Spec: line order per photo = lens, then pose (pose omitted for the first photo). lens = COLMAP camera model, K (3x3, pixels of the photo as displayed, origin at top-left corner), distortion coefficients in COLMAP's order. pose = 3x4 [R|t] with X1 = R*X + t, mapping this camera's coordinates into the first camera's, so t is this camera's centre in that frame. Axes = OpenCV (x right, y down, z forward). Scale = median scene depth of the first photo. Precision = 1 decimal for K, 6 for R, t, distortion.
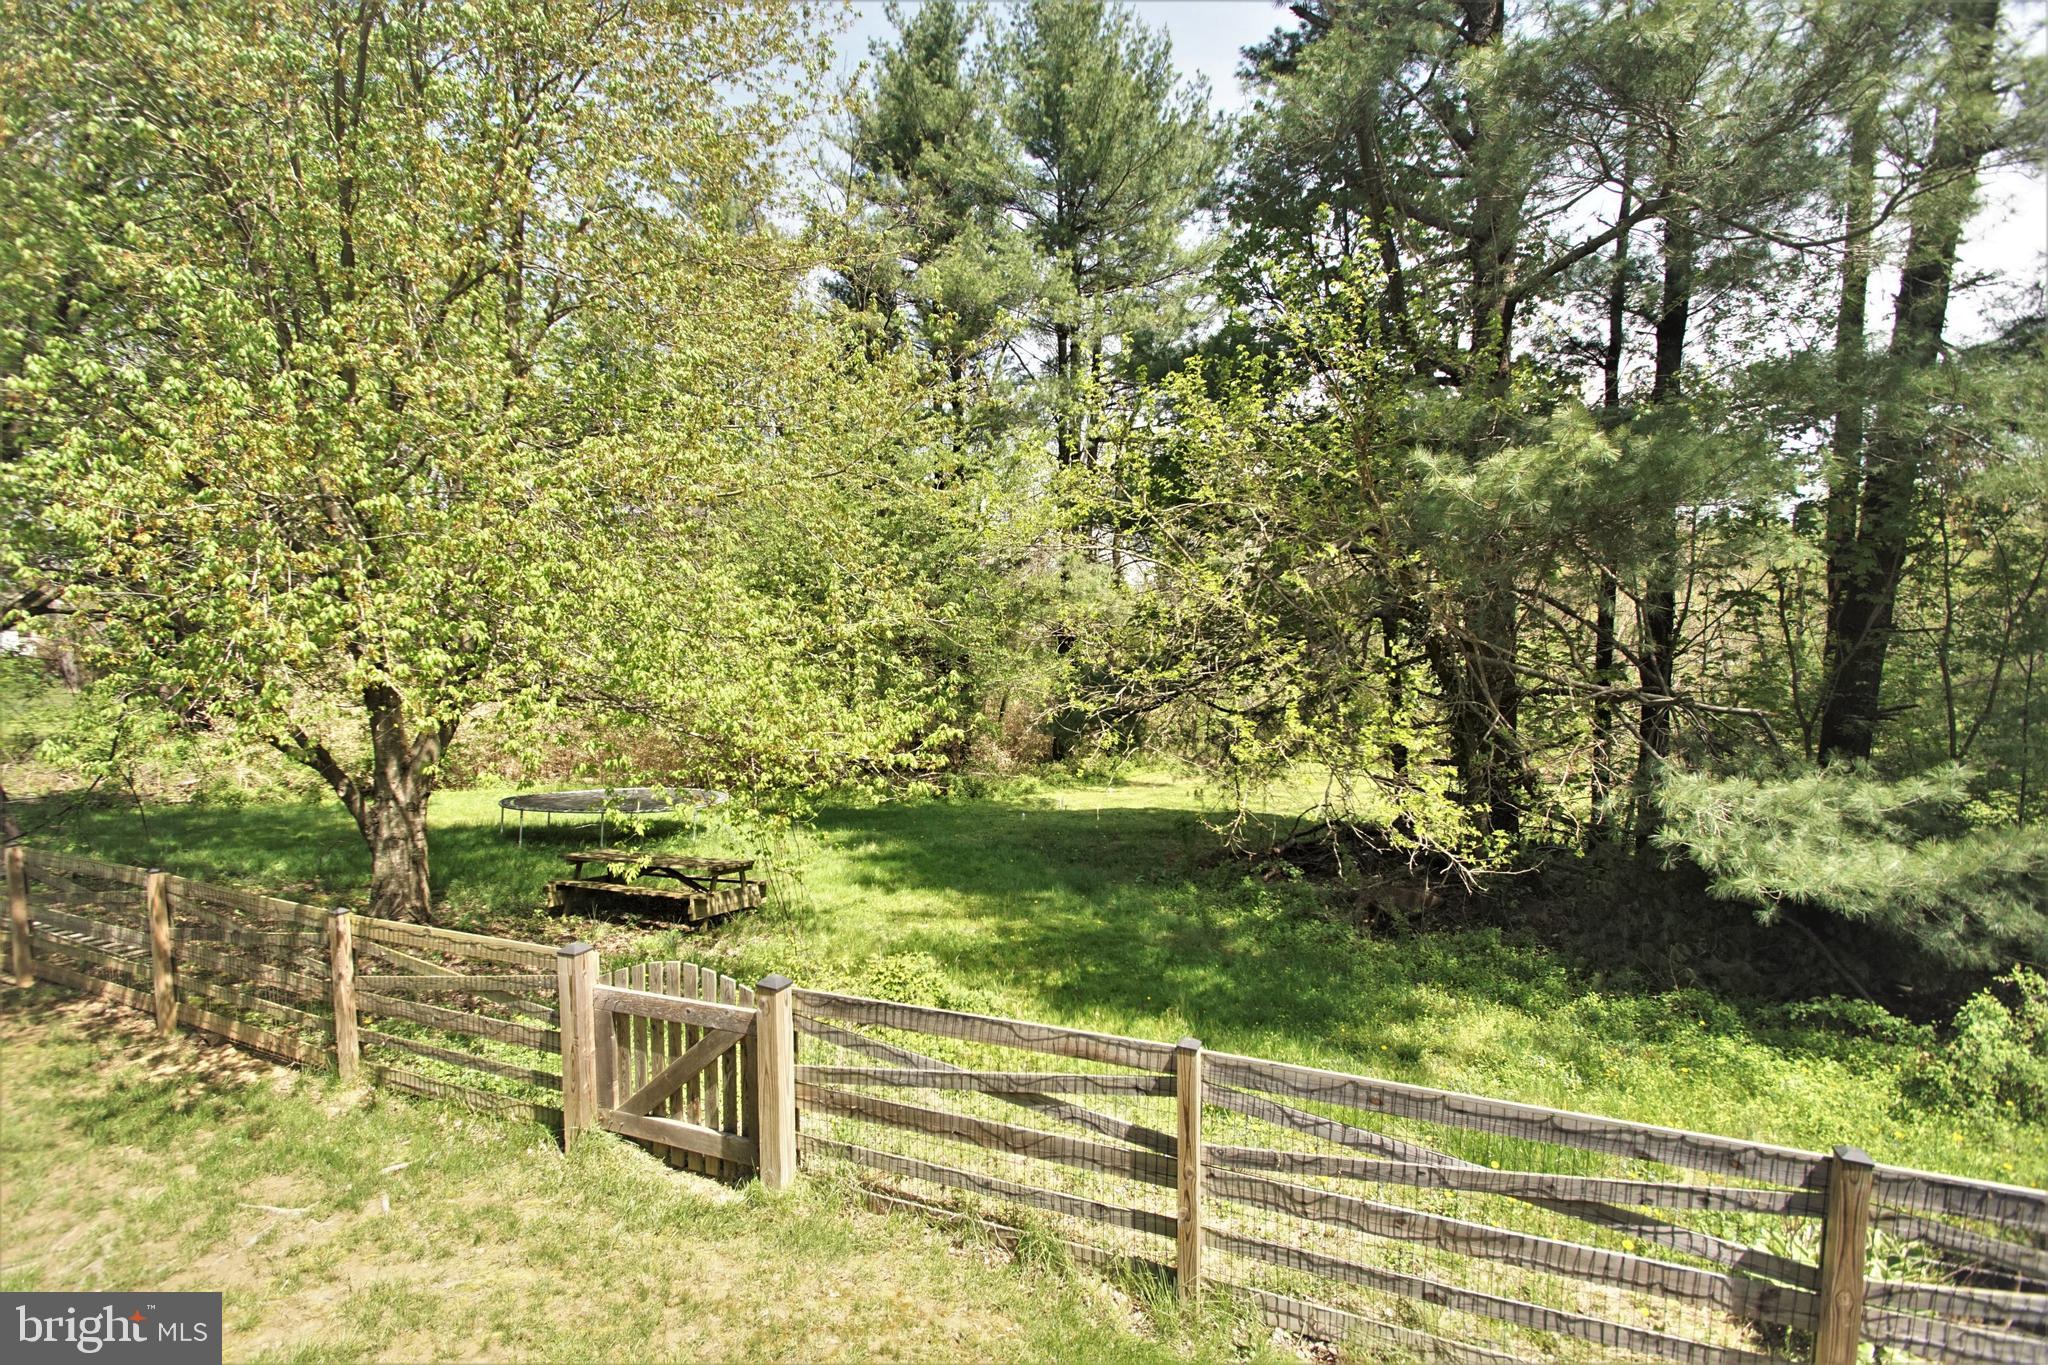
lens RADIAL K [[901.9, 0, 1009.6], [0, 901.9, 678.0], [0, 0, 1]] dist [0.008468, -0.013305]
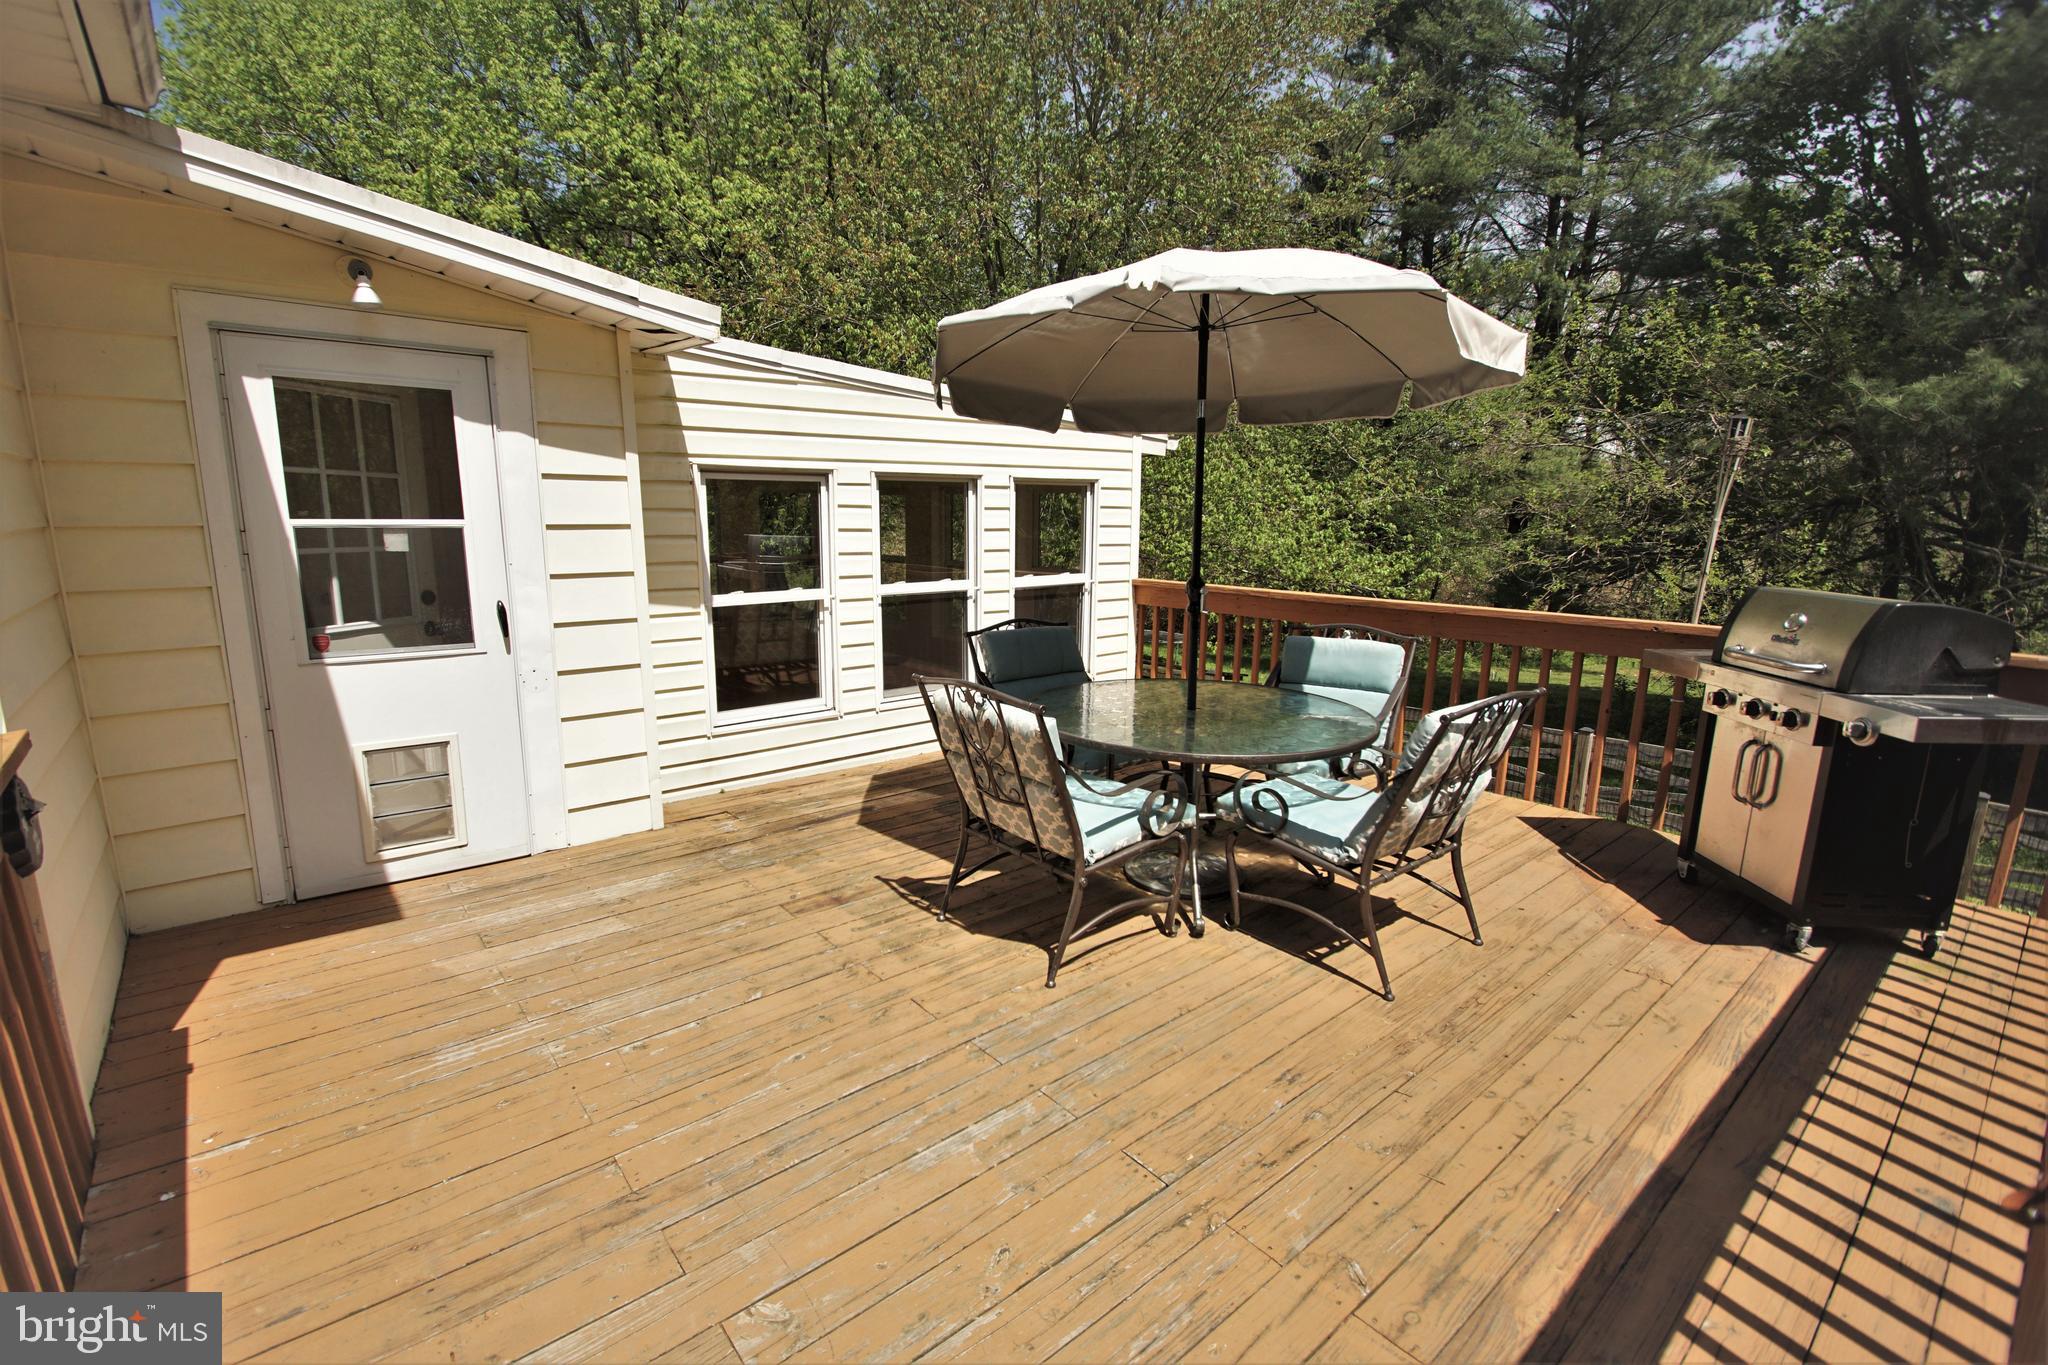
lens RADIAL K [[901.9, 0, 1009.6], [0, 901.9, 678.0], [0, 0, 1]] dist [0.008468, -0.013305]
pose [[0.903676, 0.103851, -0.415433, -0.015821], [-0.047176, 0.988386, 0.144460, 0.012199], [0.425610, -0.110946, 0.898080, -0.179896]]
